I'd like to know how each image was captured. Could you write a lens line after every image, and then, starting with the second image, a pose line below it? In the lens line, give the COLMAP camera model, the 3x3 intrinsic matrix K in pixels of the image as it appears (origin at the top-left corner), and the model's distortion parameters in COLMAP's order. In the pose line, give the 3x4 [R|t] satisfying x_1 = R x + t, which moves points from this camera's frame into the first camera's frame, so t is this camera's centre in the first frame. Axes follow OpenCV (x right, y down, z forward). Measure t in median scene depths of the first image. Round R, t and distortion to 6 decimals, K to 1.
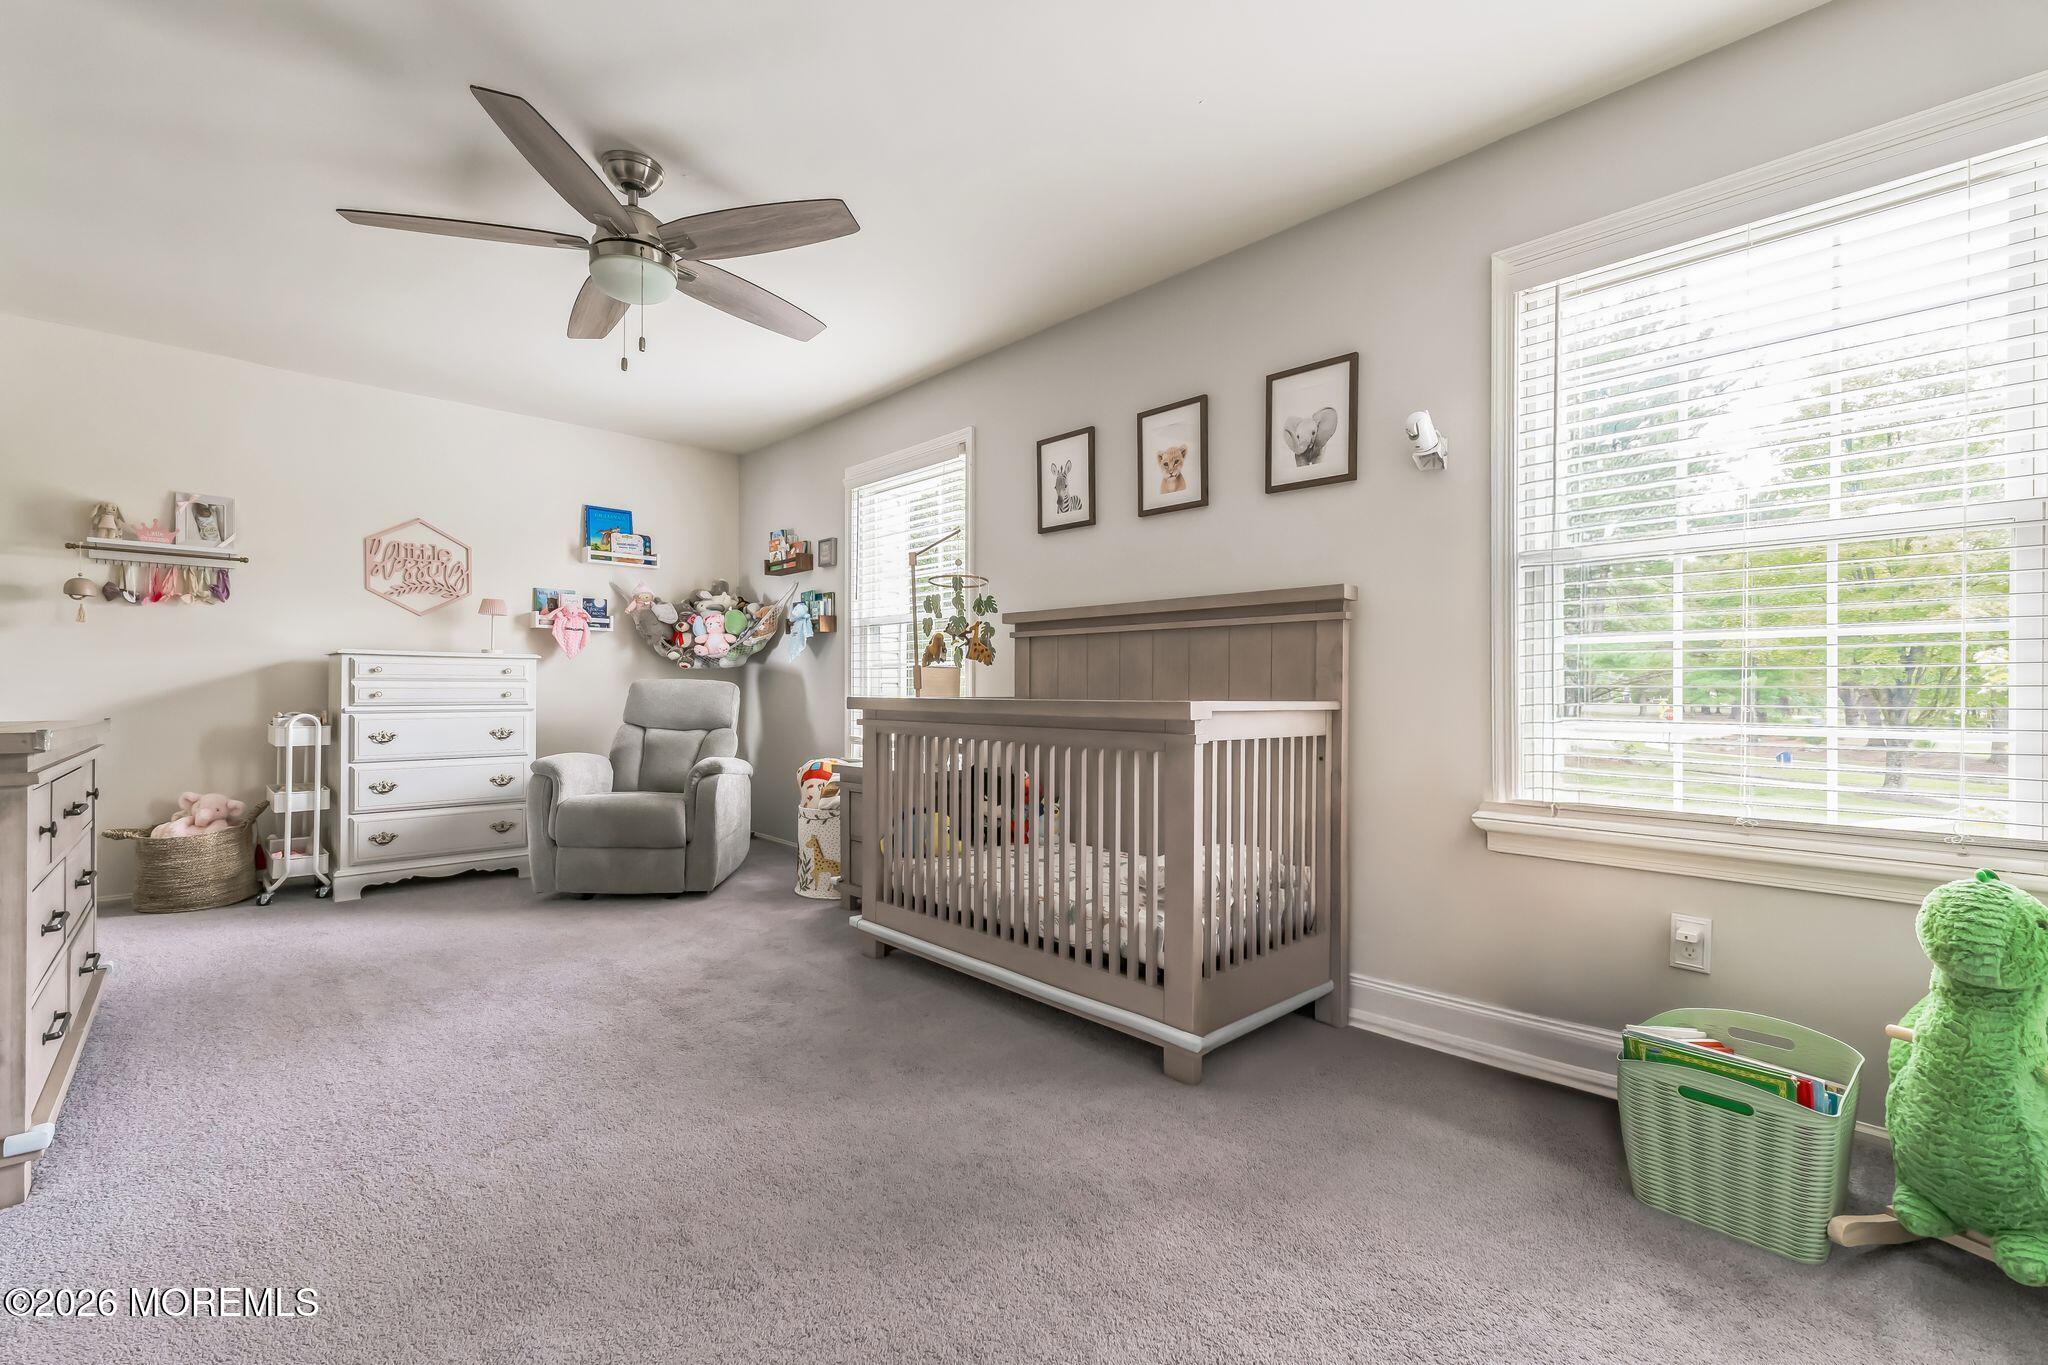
lens RADIAL K [[888.5, 0, 1023.8], [0, 888.5, 680.4], [0, 0, 1]] dist [0.004878, 0.001026]
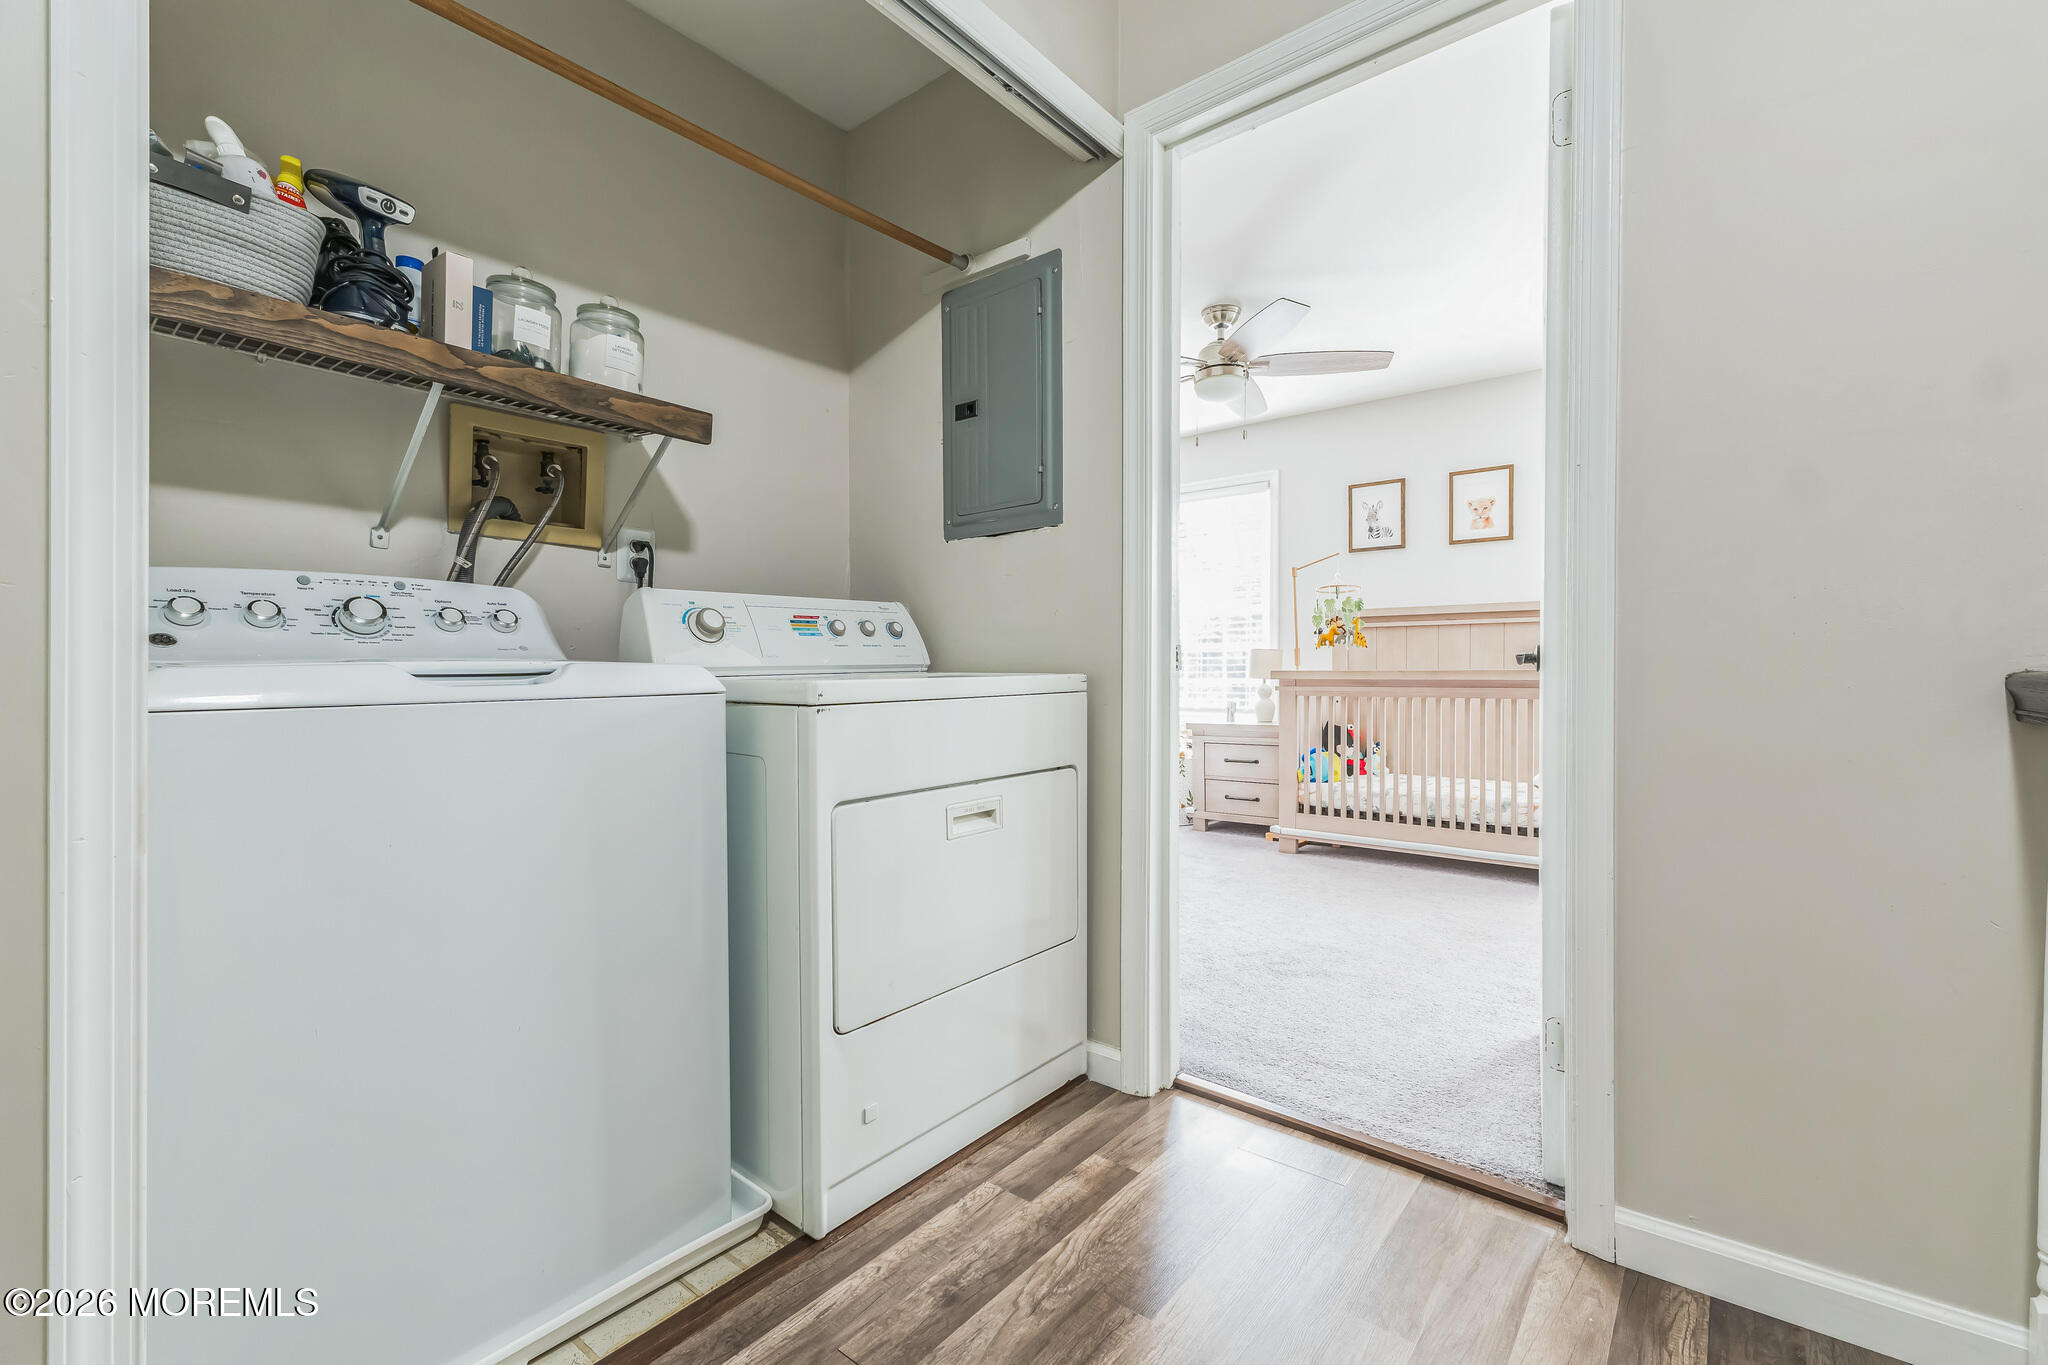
lens RADIAL K [[888.5, 0, 1024.0], [0, 888.5, 679.1], [0, 0, 1]] dist [0.004878, 0.001026]
pose [[0.988905, -0.006444, 0.148408, -0.723794], [0.004635, 0.999911, 0.012533, 0.011386], [-0.148475, -0.011706, 0.988847, -0.302932]]
